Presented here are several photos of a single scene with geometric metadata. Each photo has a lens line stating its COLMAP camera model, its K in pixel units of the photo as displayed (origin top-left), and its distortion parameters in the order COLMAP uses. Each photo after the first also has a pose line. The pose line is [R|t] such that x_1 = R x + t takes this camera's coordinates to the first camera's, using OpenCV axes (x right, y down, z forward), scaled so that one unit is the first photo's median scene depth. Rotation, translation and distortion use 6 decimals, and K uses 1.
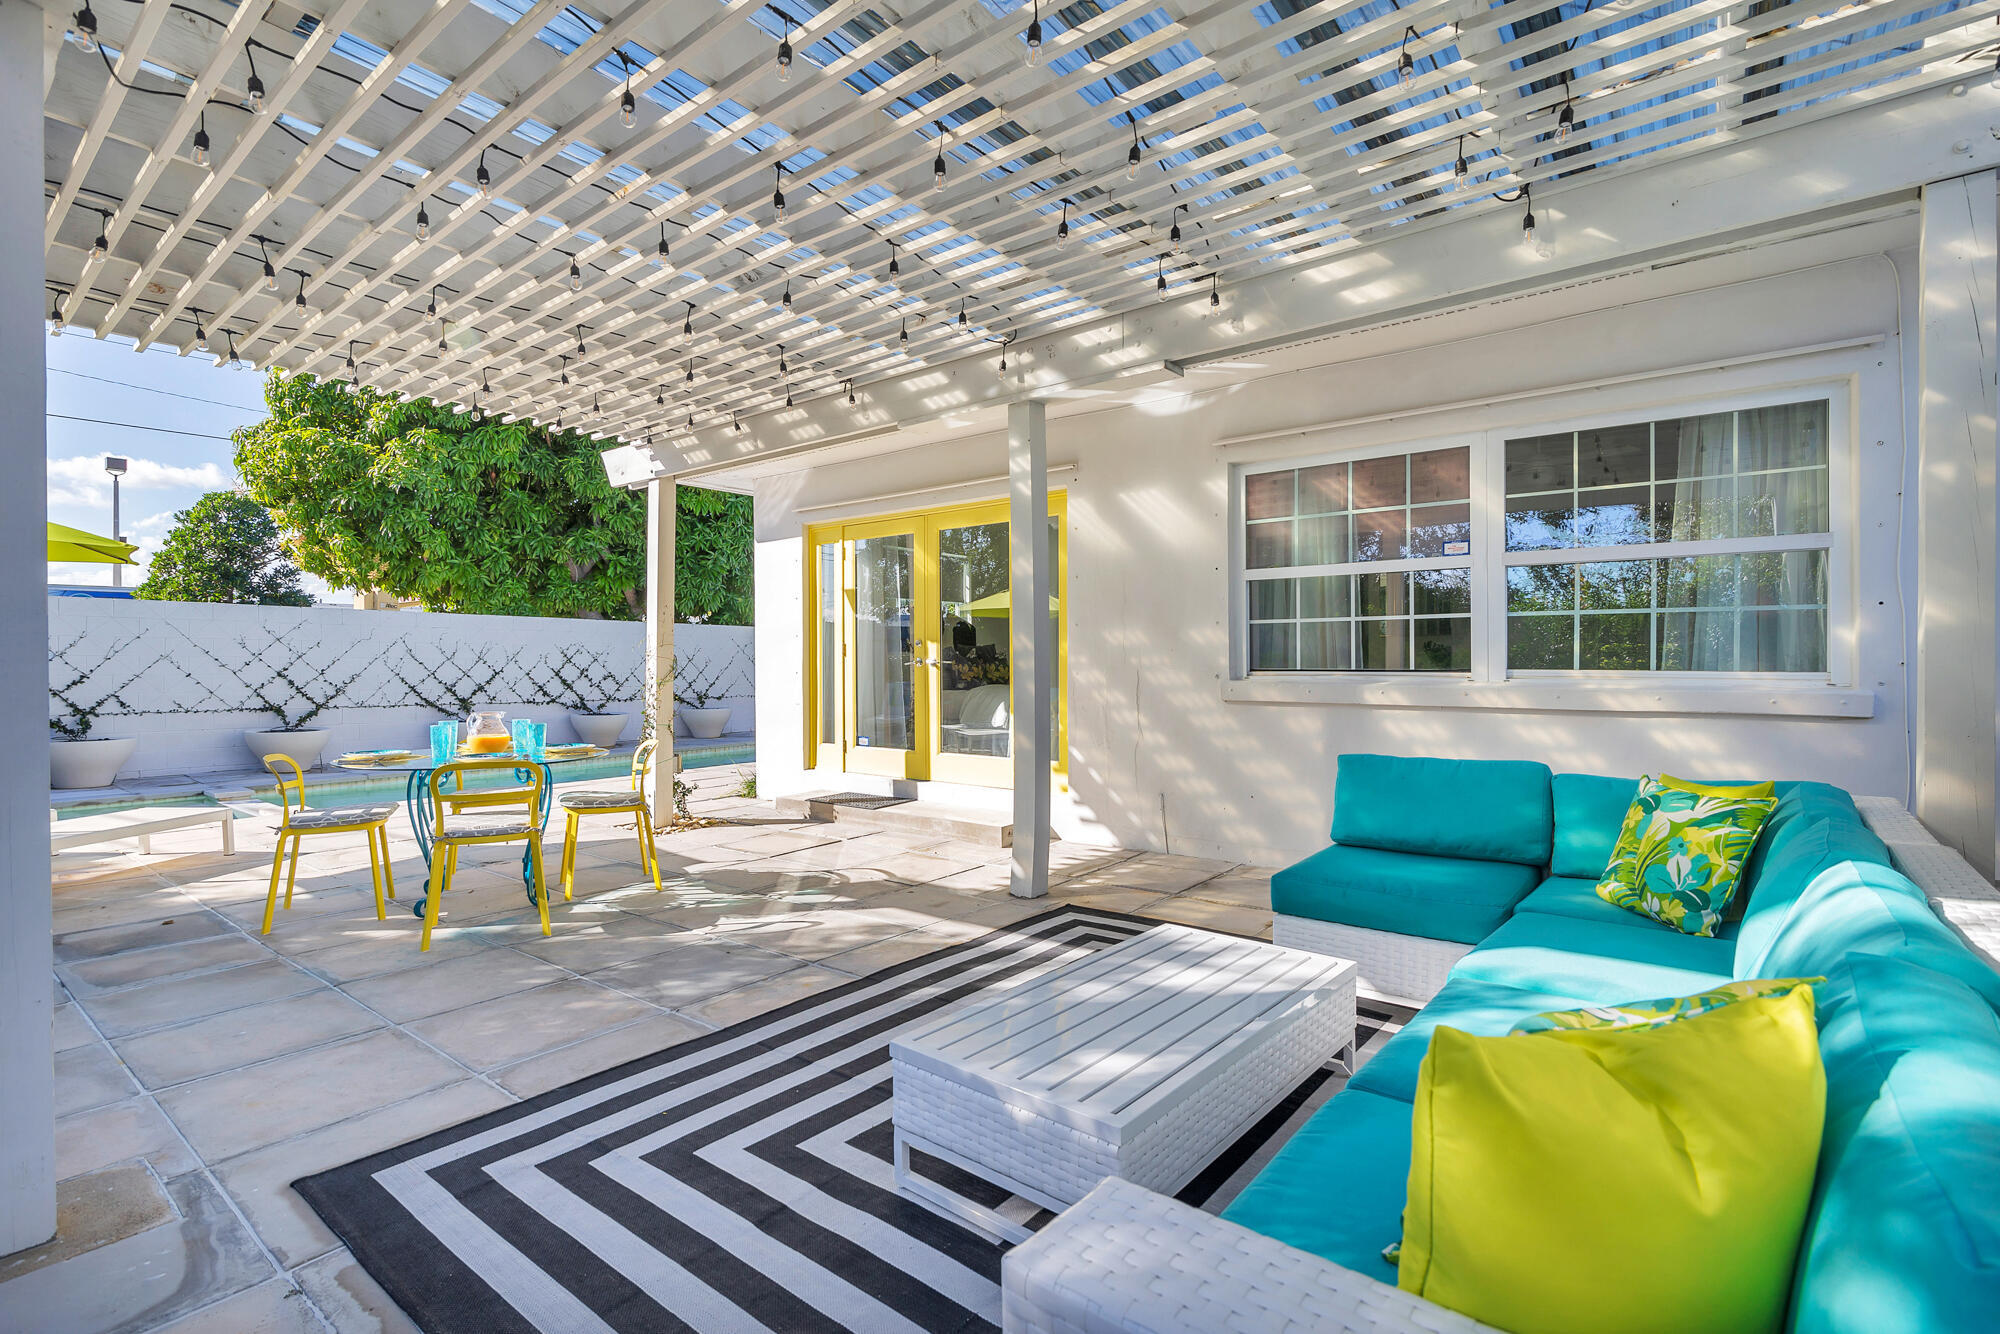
lens RADIAL K [[925.4, 0, 998.5], [0, 925.4, 660.5], [0, 0, 1]] dist [0.001364, -0.001146]
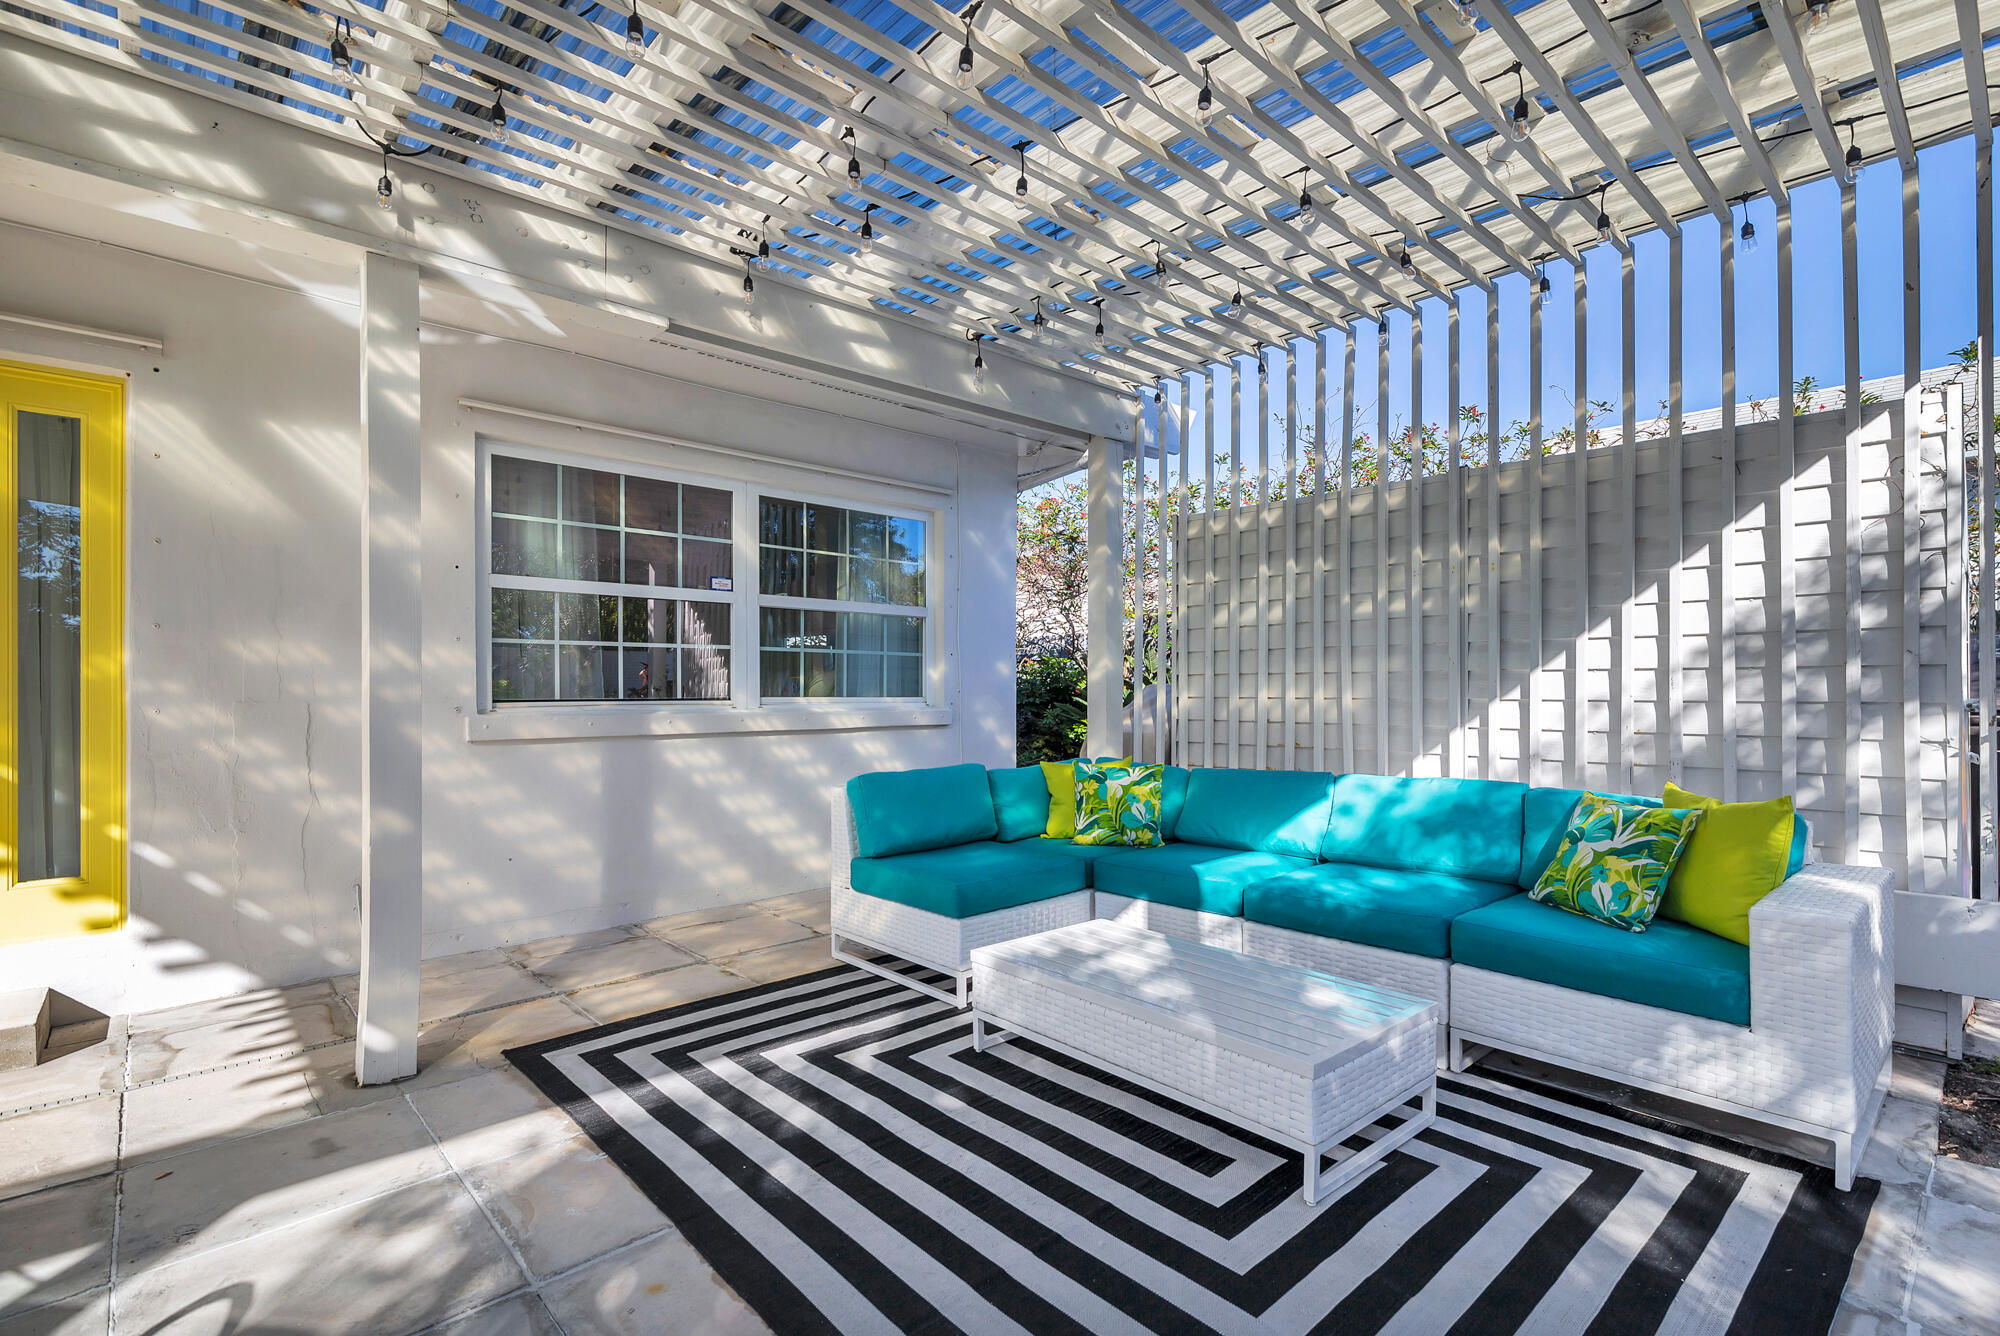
lens RADIAL K [[925.4, 0, 996.8], [0, 925.4, 689.2], [0, 0, 1]] dist [0.001364, -0.001146]
pose [[0.159700, 0.004063, 0.987157, -0.521201], [0.001566, 0.999989, -0.004369, 0.004846], [-0.987164, 0.002244, 0.159692, 0.531193]]
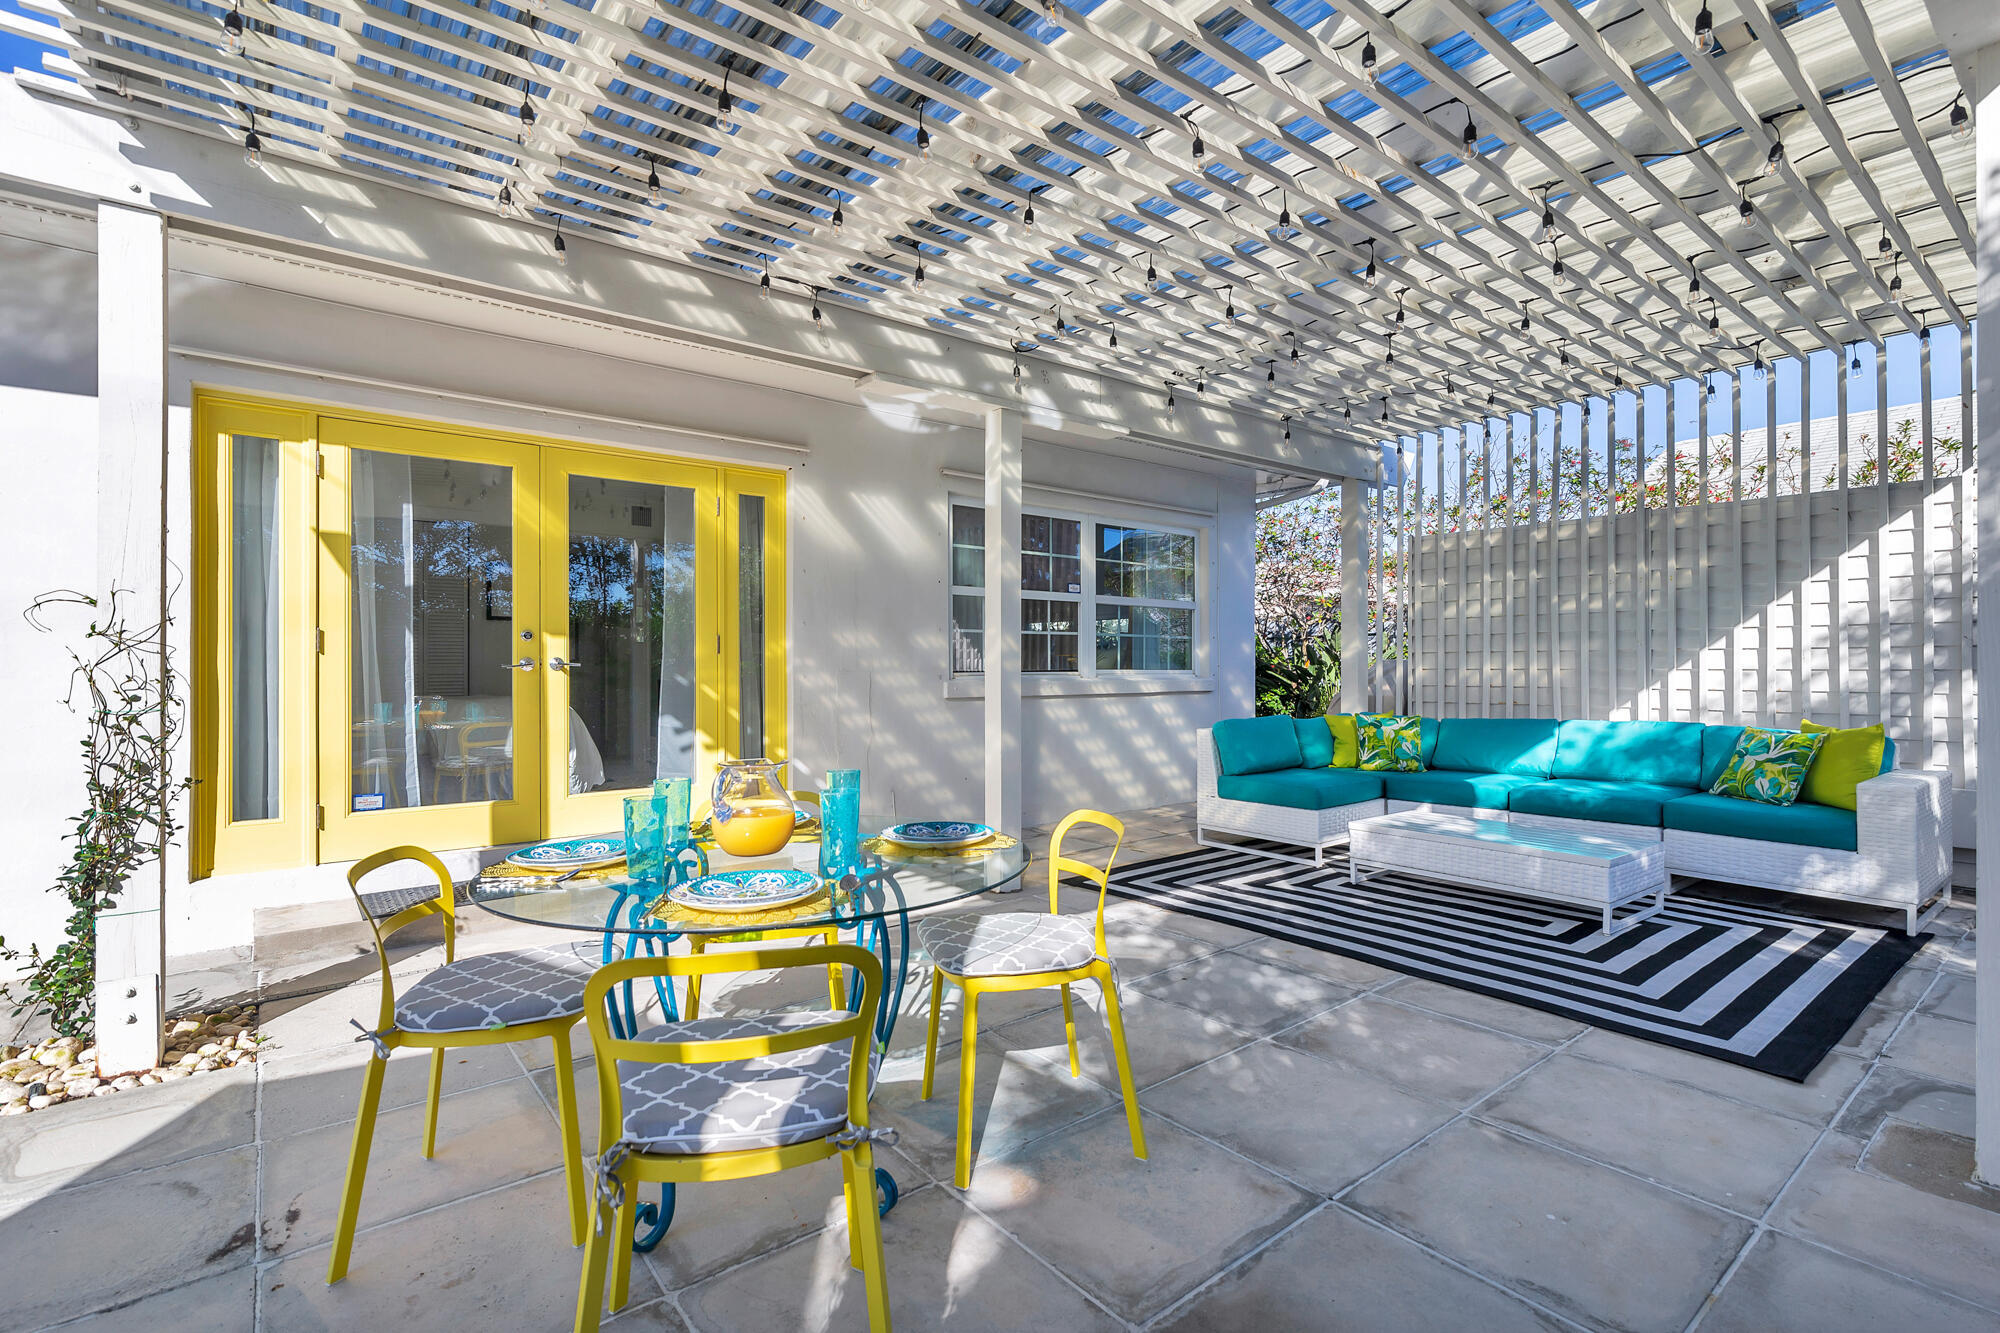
lens RADIAL K [[925.4, 0, 994.3], [0, 925.4, 667.2], [0, 0, 1]] dist [0.001364, -0.001146]
pose [[0.230814, 0.003916, 0.972990, -1.006958], [0.002073, 0.999988, -0.004516, 0.011453], [-0.972996, 0.003059, 0.230803, 0.803206]]
